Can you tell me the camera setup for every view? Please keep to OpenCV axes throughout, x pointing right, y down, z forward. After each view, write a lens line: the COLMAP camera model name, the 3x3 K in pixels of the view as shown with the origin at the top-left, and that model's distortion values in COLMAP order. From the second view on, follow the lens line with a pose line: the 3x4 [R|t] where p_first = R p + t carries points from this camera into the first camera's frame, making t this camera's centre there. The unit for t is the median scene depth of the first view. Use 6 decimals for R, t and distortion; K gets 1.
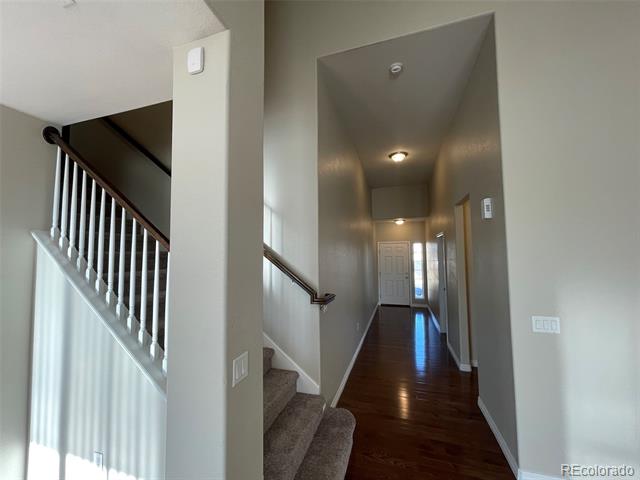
lens RADIAL K [[258.9, 0, 316.9], [0, 258.9, 240.6], [0, 0, 1]] dist [0.000571, -0.000415]
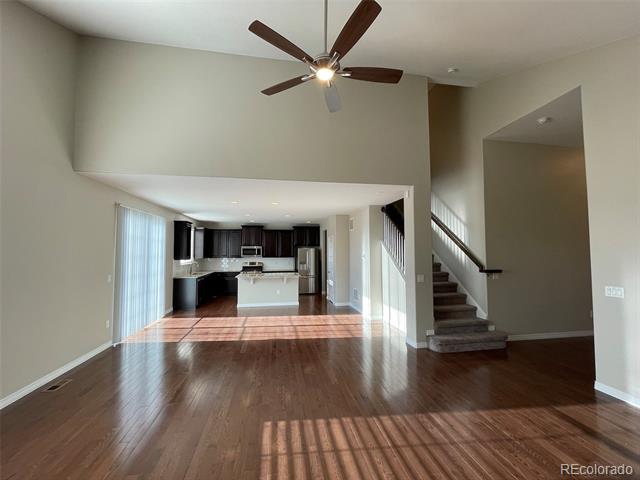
lens RADIAL K [[258.9, 0, 317.8], [0, 258.9, 240.3], [0, 0, 1]] dist [0.000571, -0.000415]
pose [[0.457960, -0.030755, -0.888440, 1.381597], [0.046095, 0.998878, -0.010817, -0.035296], [0.887777, -0.035999, 0.458864, -1.152486]]
